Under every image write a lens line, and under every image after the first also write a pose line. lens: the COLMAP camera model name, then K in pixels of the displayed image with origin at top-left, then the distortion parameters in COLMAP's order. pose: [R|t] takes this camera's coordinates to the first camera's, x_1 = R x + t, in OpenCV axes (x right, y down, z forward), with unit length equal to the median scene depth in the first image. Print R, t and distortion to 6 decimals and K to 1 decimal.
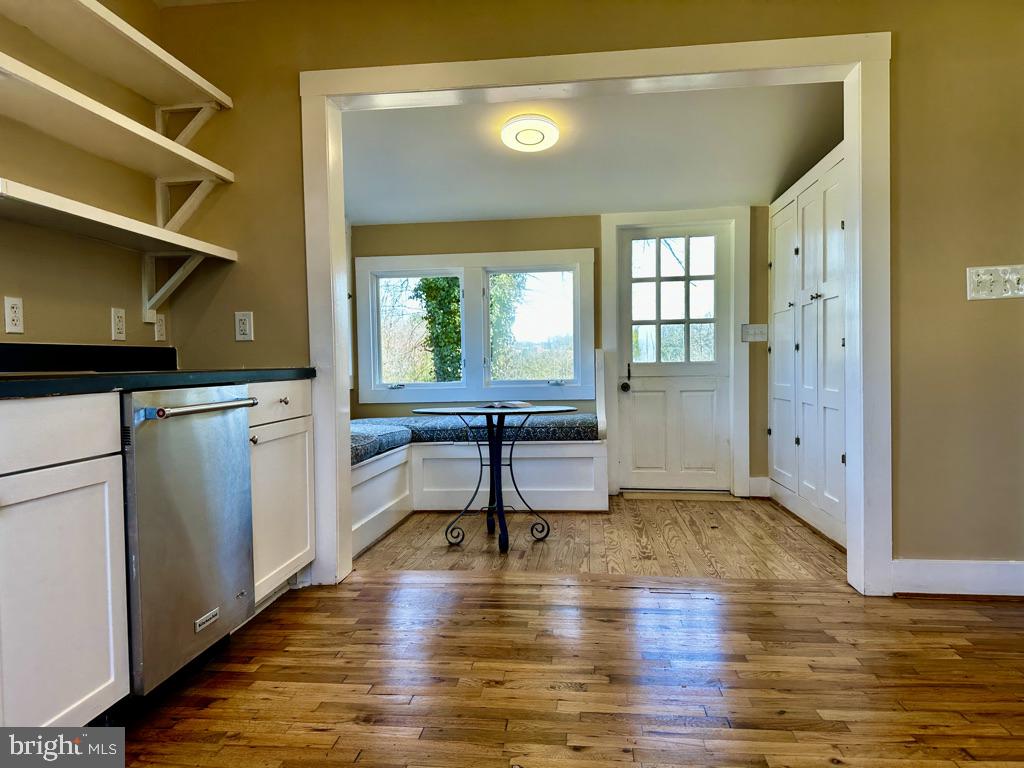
lens RADIAL K [[726.3, 0, 505.8], [0, 726.3, 382.9], [0, 0, 1]] dist [0.046175, -0.054331]
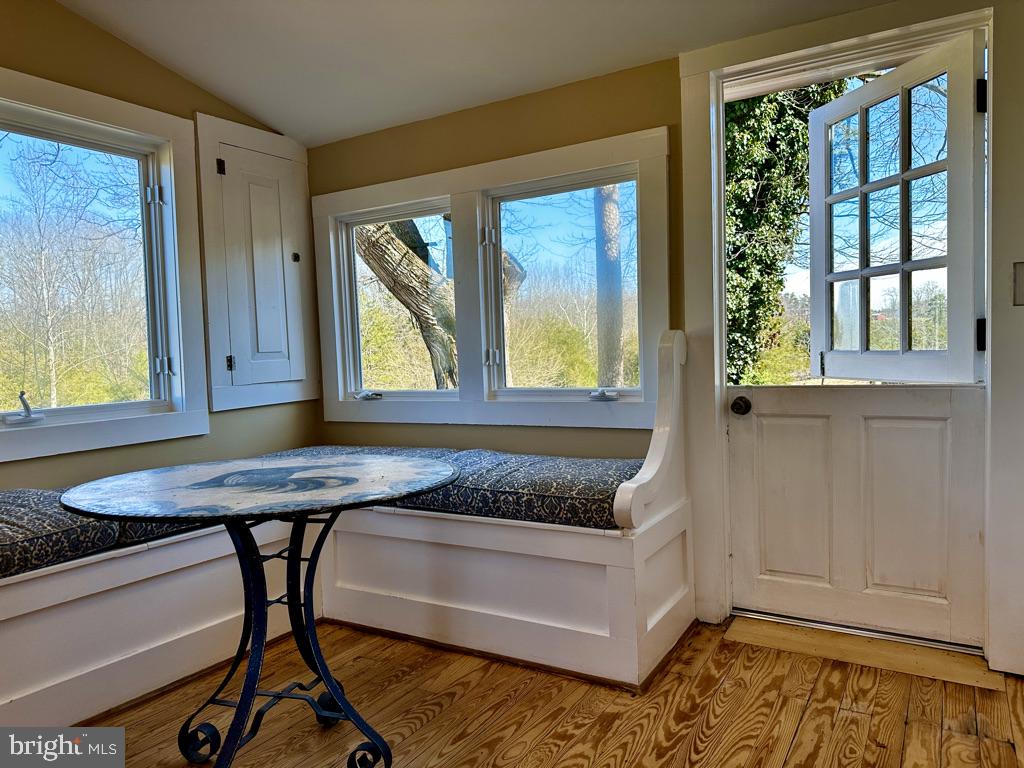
lens RADIAL K [[726.3, 0, 512.1], [0, 726.3, 385.8], [0, 0, 1]] dist [0.046175, -0.054331]
pose [[0.908403, 0.010827, -0.417956, 0.230160], [0.005814, 0.999241, 0.038522, -0.028238], [0.418055, -0.037423, 0.907650, 0.484139]]
